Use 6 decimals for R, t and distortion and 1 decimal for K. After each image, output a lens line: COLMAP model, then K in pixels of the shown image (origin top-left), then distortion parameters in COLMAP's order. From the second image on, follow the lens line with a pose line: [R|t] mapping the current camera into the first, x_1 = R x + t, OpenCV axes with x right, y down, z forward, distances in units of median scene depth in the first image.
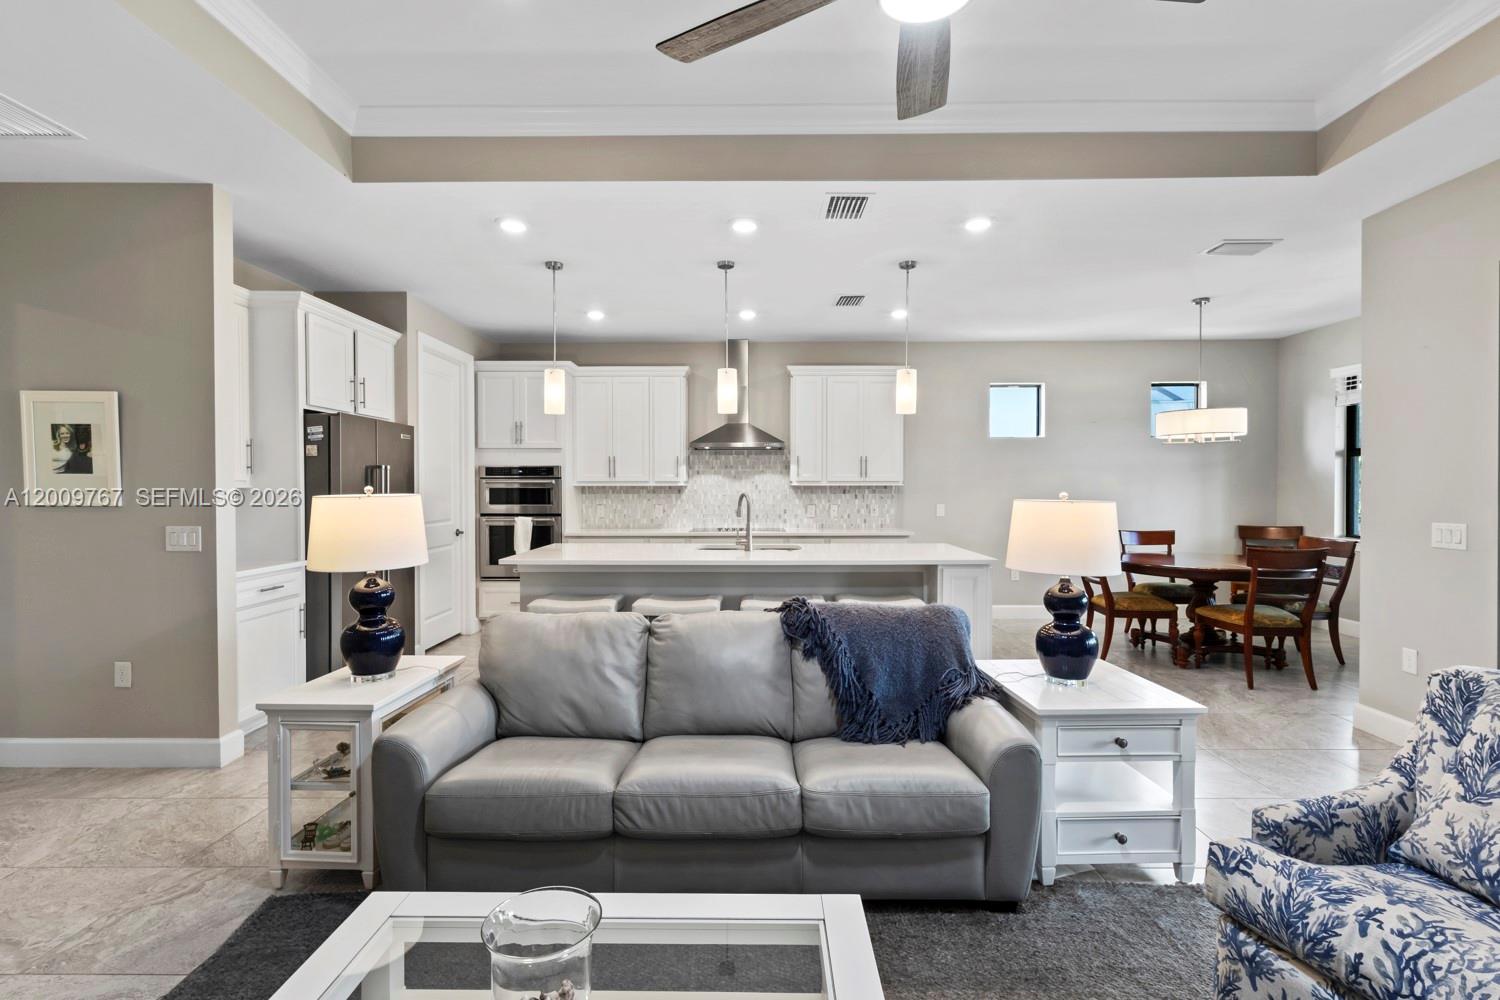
lens RADIAL K [[693.7, 0, 748.0], [0, 693.7, 494.4], [0, 0, 1]] dist [-0.002339, 0.003139]
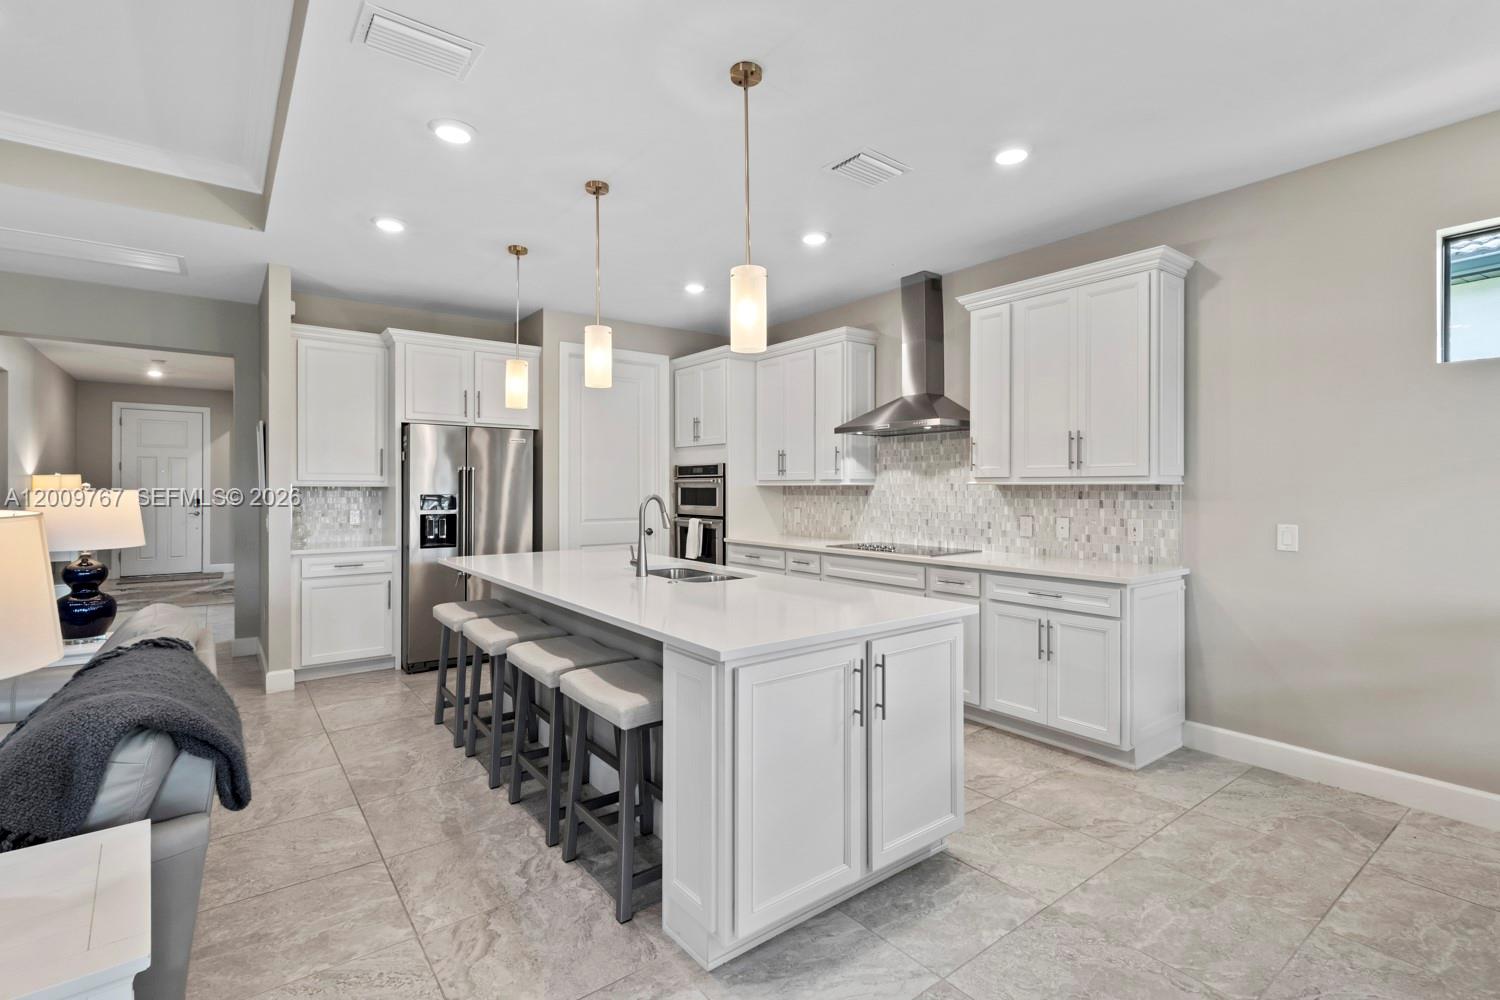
lens RADIAL K [[693.7, 0, 745.3], [0, 693.7, 498.4], [0, 0, 1]] dist [-0.002339, 0.003139]
pose [[0.615281, 0.014823, -0.788169, 0.457921], [-0.011300, 0.999886, 0.009984, -0.004430], [0.788227, 0.002763, 0.615378, 0.470087]]
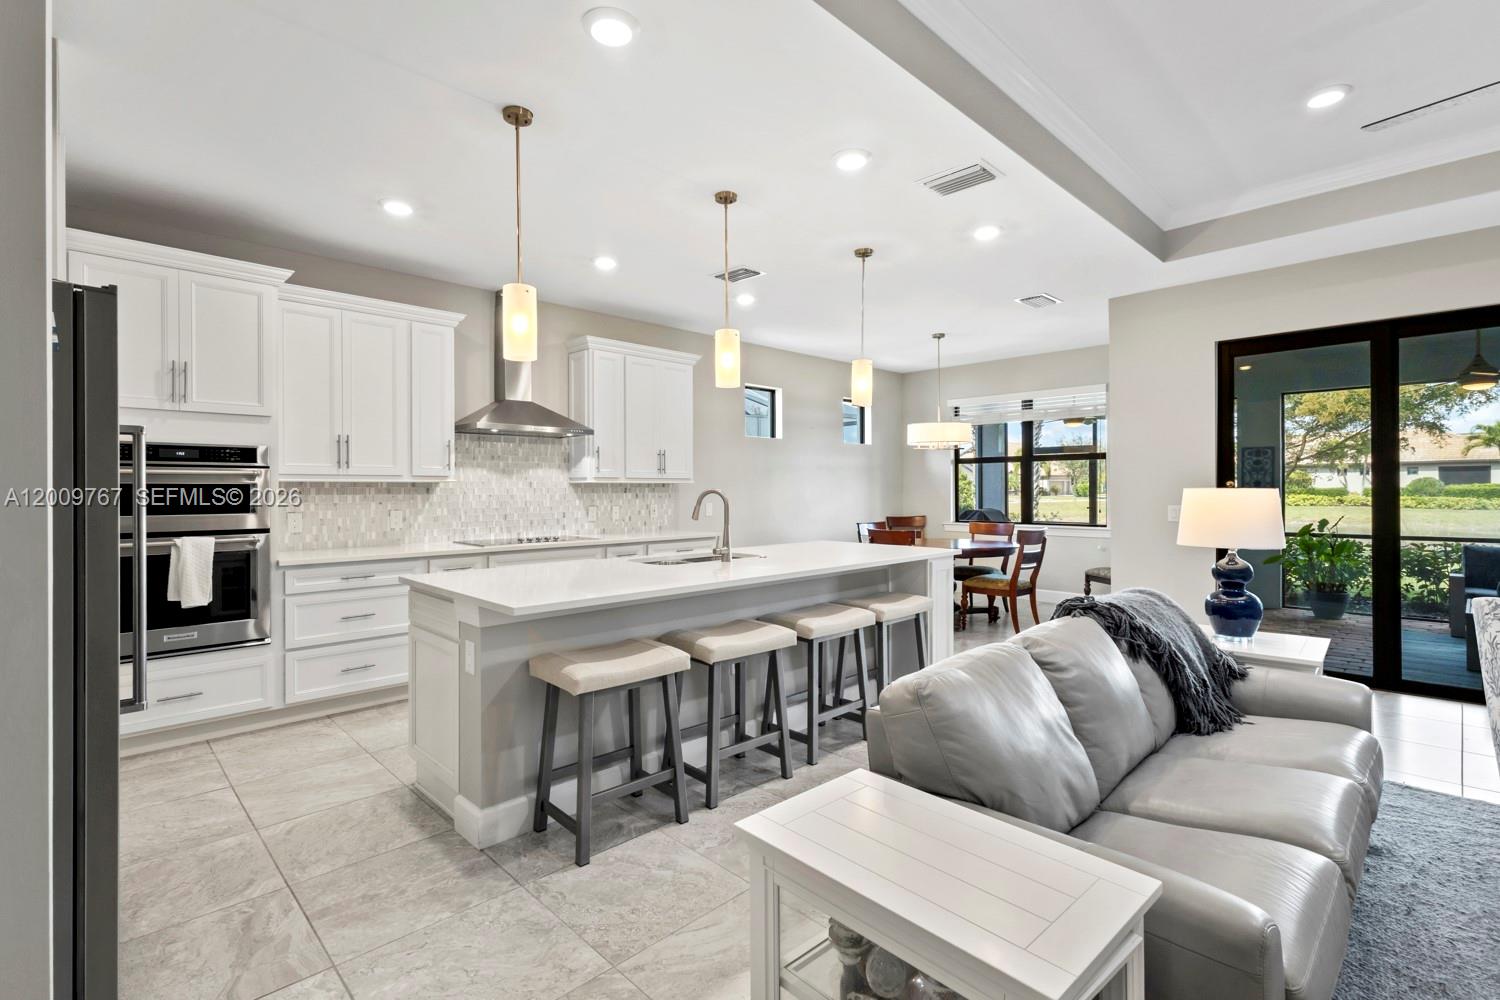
lens RADIAL K [[693.7, 0, 749.5], [0, 693.7, 490.2], [0, 0, 1]] dist [-0.002339, 0.003139]
pose [[0.707183, -0.001840, 0.707029, -0.398704], [0.010673, 0.999910, -0.008074, 0.004858], [-0.706950, 0.013256, 0.707139, 0.302796]]
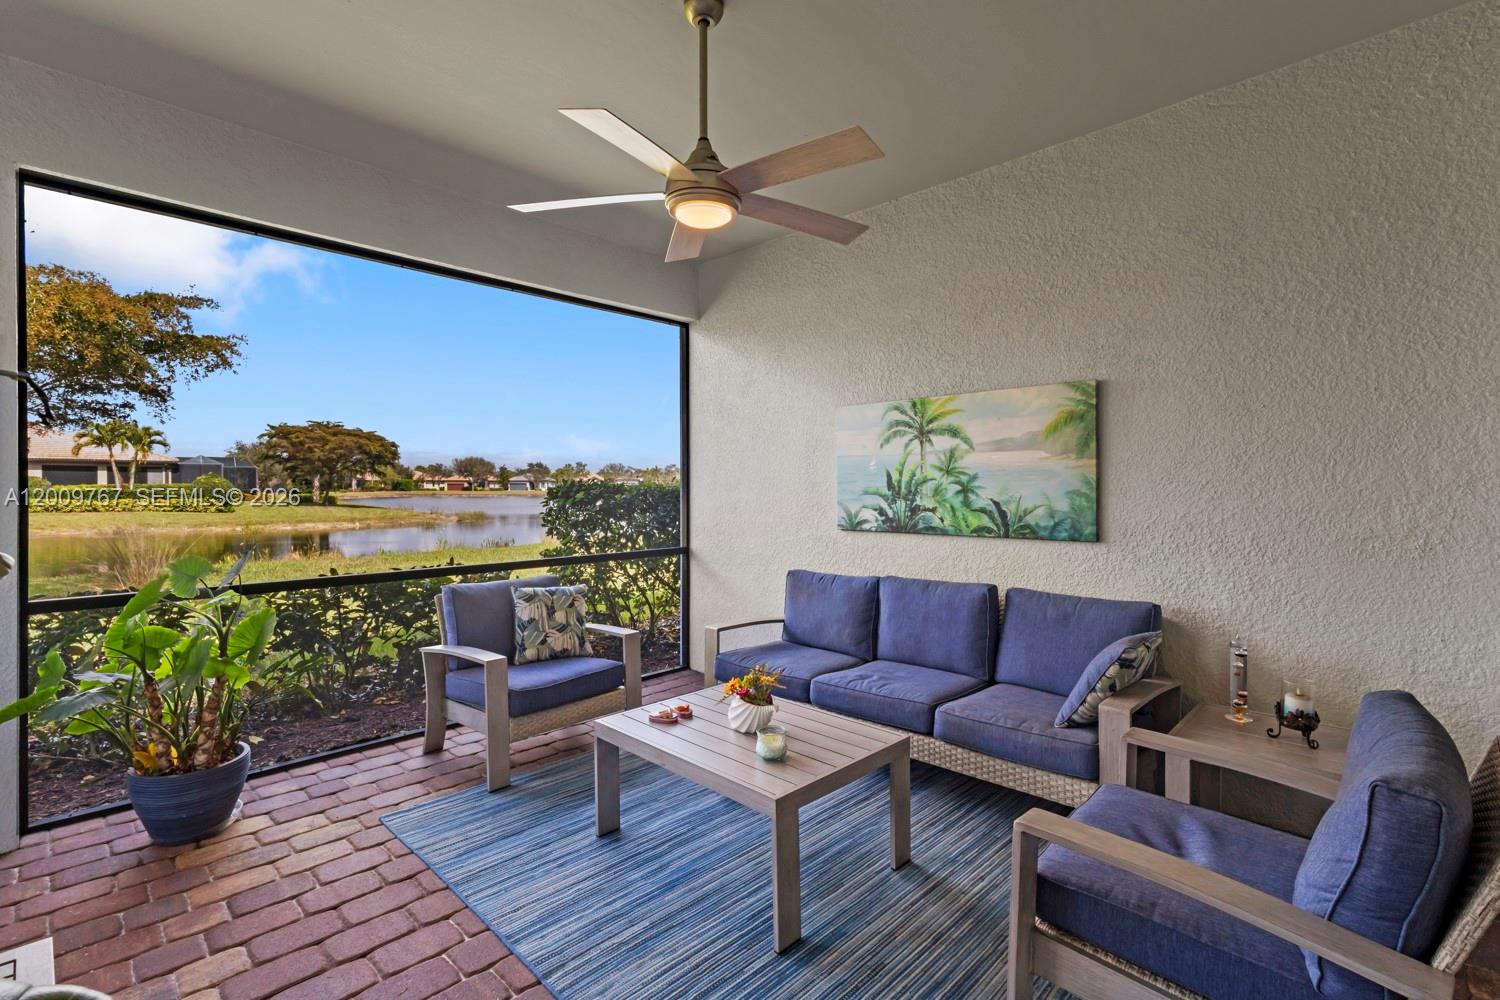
lens RADIAL K [[693.7, 0, 751.7], [0, 693.7, 493.9], [0, 0, 1]] dist [-0.002339, 0.003139]
pose [[-0.726179, -0.002913, 0.687500, 0.610985], [0.011002, 0.999814, 0.015857, 0.015261], [-0.687418, 0.019079, -0.726011, 0.512384]]
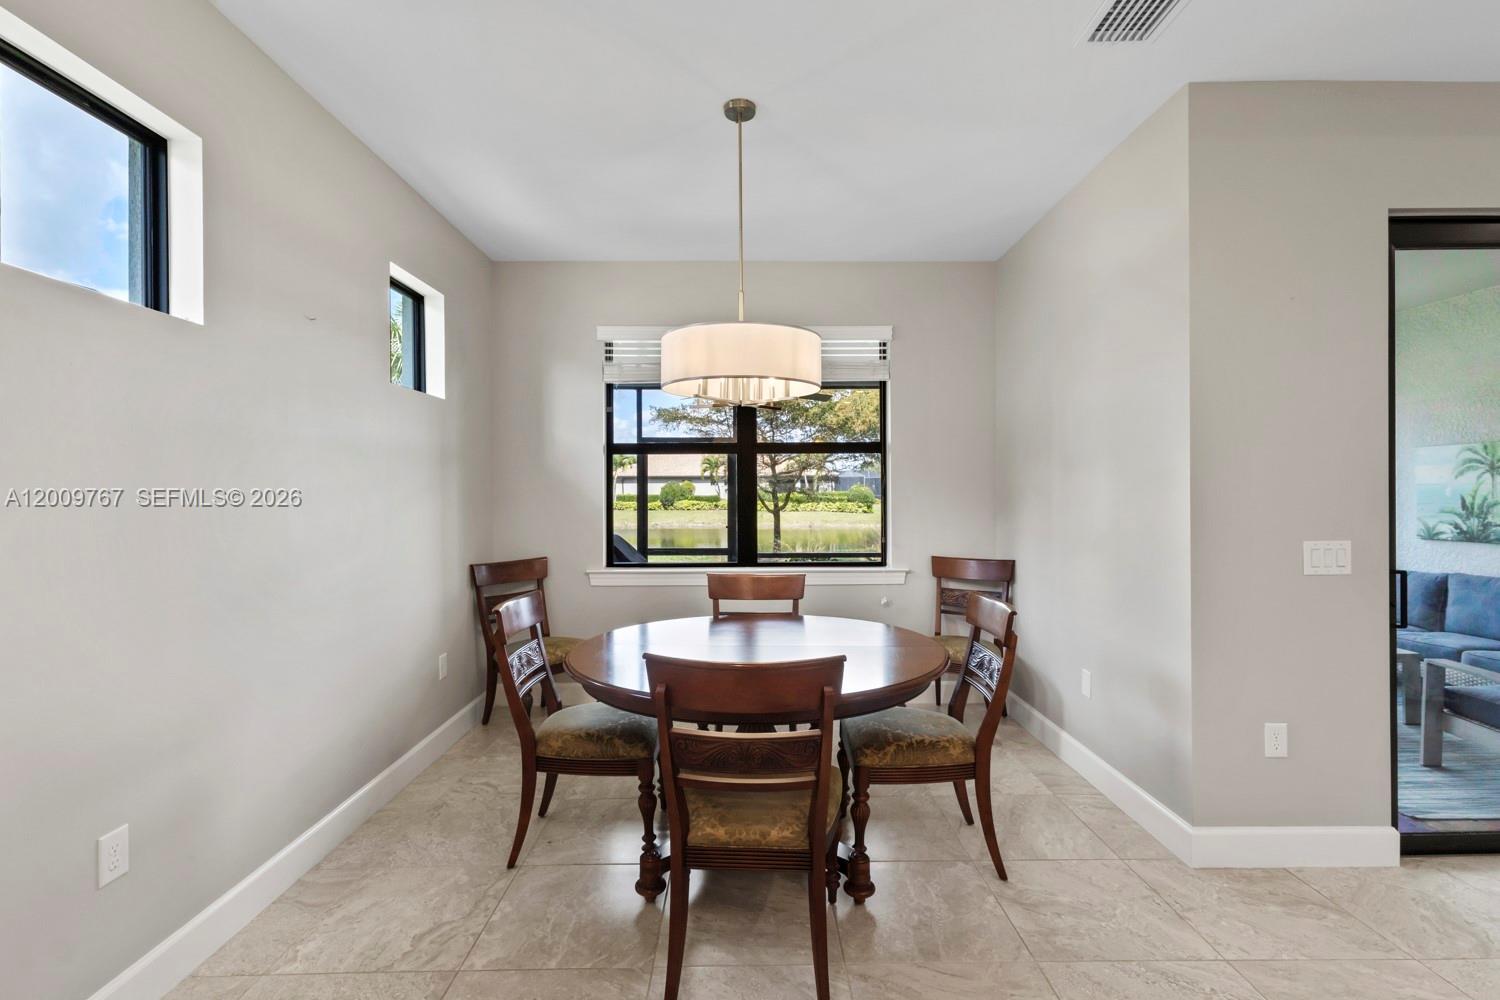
lens RADIAL K [[693.7, 0, 752.9], [0, 693.7, 495.2], [0, 0, 1]] dist [-0.002339, 0.003139]
pose [[-0.026024, -0.000023, 0.999661, 0.143178], [0.017550, 0.999846, 0.000480, -0.009875], [-0.999507, 0.017557, -0.026019, 0.847798]]
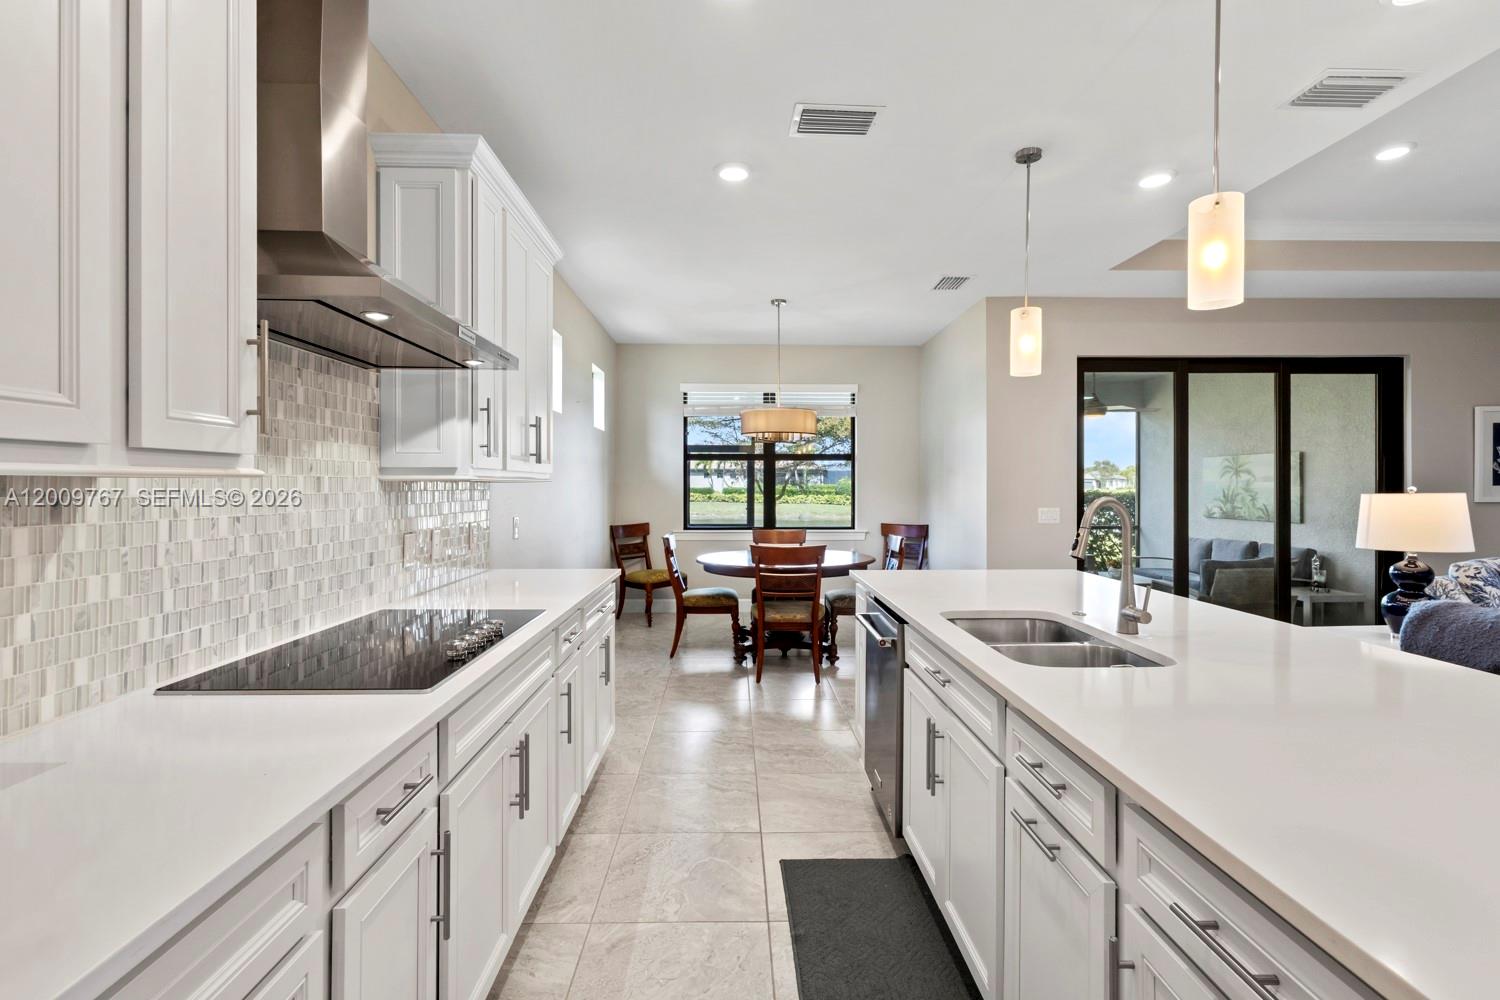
lens RADIAL K [[693.7, 0, 749.8], [0, 693.7, 494.8], [0, 0, 1]] dist [-0.002339, 0.003139]
pose [[-0.037657, -0.010262, 0.999238, -0.306698], [0.012026, 0.999870, 0.010721, -0.008137], [-0.999218, 0.012420, -0.037529, 0.912023]]
